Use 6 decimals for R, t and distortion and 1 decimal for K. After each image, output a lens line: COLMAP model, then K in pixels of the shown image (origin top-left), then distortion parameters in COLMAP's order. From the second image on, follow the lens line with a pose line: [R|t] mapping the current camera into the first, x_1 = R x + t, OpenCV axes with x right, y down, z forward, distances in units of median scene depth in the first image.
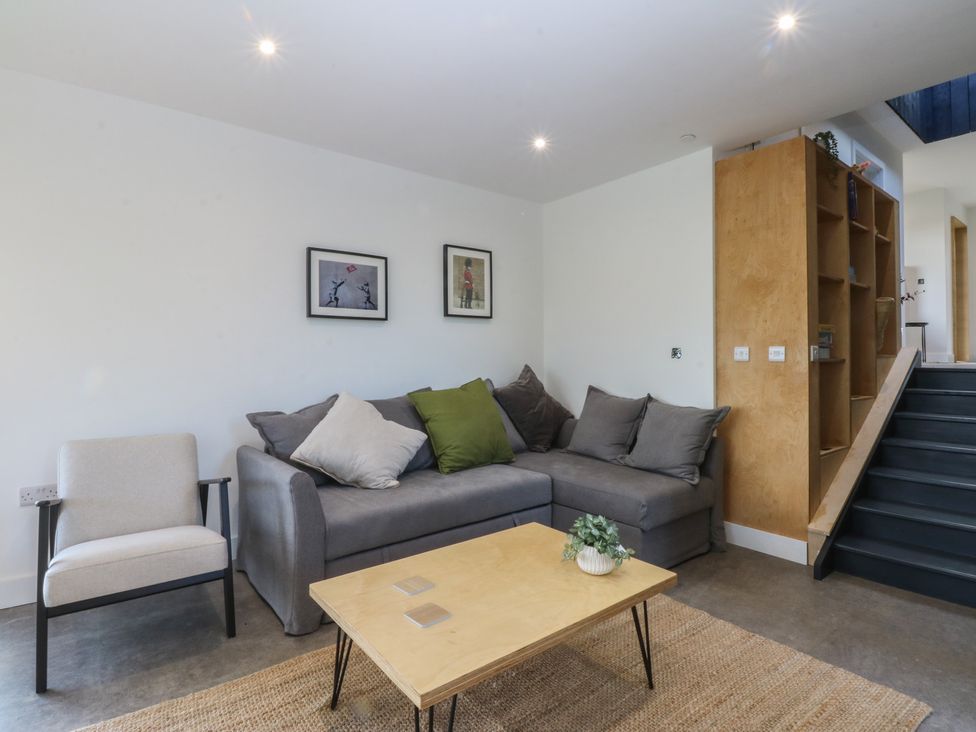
lens RADIAL K [[507.4, 0, 488.0], [0, 507.4, 366.0], [0, 0, 1]] dist [-0.002649, -0.001665]
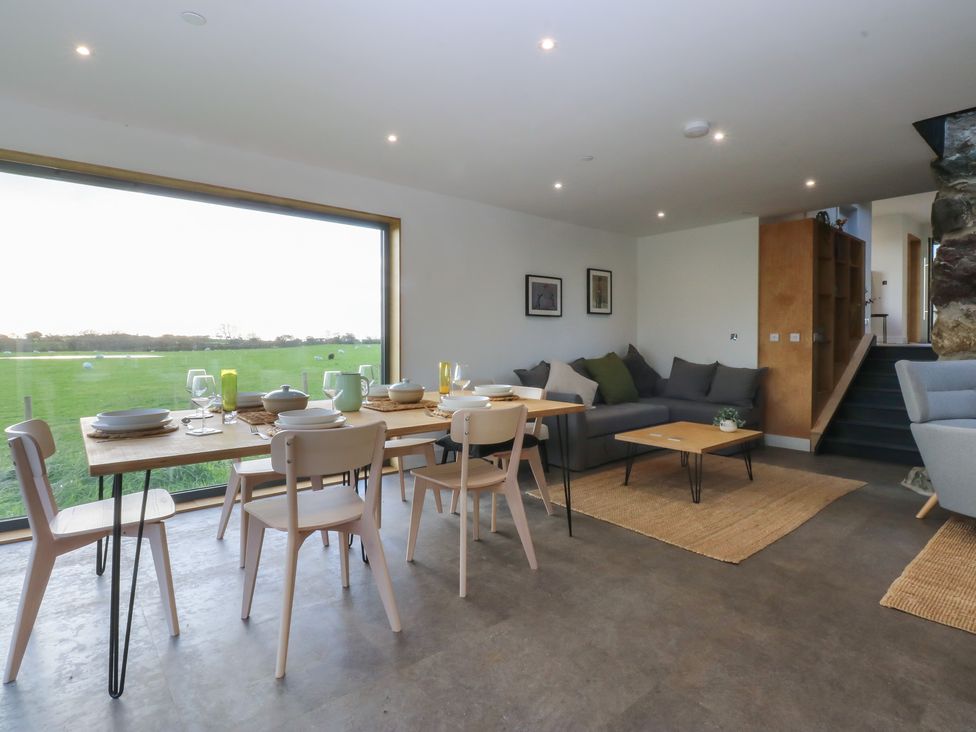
lens RADIAL K [[516.0, 0, 488.0], [0, 516.0, 358.6], [0, 0, 1]] dist [-0.002402, -0.000199]
pose [[0.999304, 0.000669, 0.037289, -0.532998], [-0.001492, 0.999756, 0.022057, 0.010612], [-0.037266, -0.022097, 0.999061, -0.716862]]
